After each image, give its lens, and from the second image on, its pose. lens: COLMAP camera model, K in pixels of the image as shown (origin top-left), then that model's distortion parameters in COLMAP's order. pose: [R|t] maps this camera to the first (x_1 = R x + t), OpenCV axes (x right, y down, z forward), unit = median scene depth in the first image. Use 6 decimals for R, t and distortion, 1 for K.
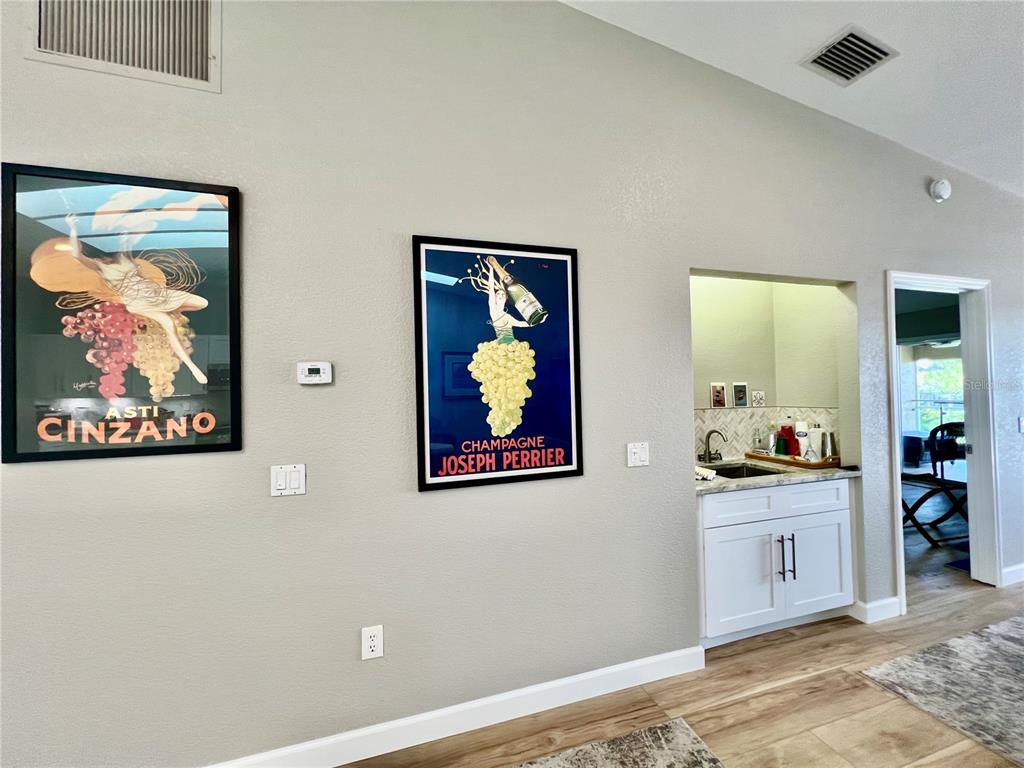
lens RADIAL K [[412.7, 0, 509.6], [0, 412.7, 383.4], [0, 0, 1]] dist [-0.002351, 0.000092]
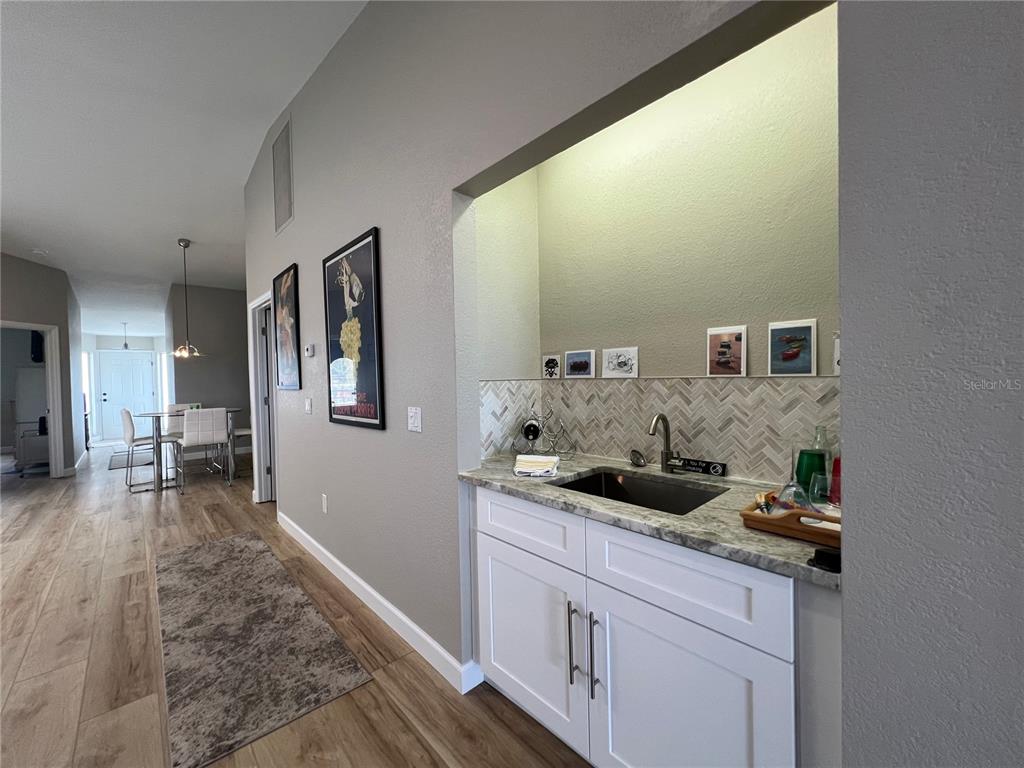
lens RADIAL K [[410.9, 0, 510.1], [0, 410.9, 383.8], [0, 0, 1]] dist [-0.002875, 0.000227]
pose [[0.429711, 0.026067, -0.902590, 1.327288], [0.030071, 0.998616, 0.043156, 0.059368], [0.902466, -0.045686, 0.428332, 0.837808]]
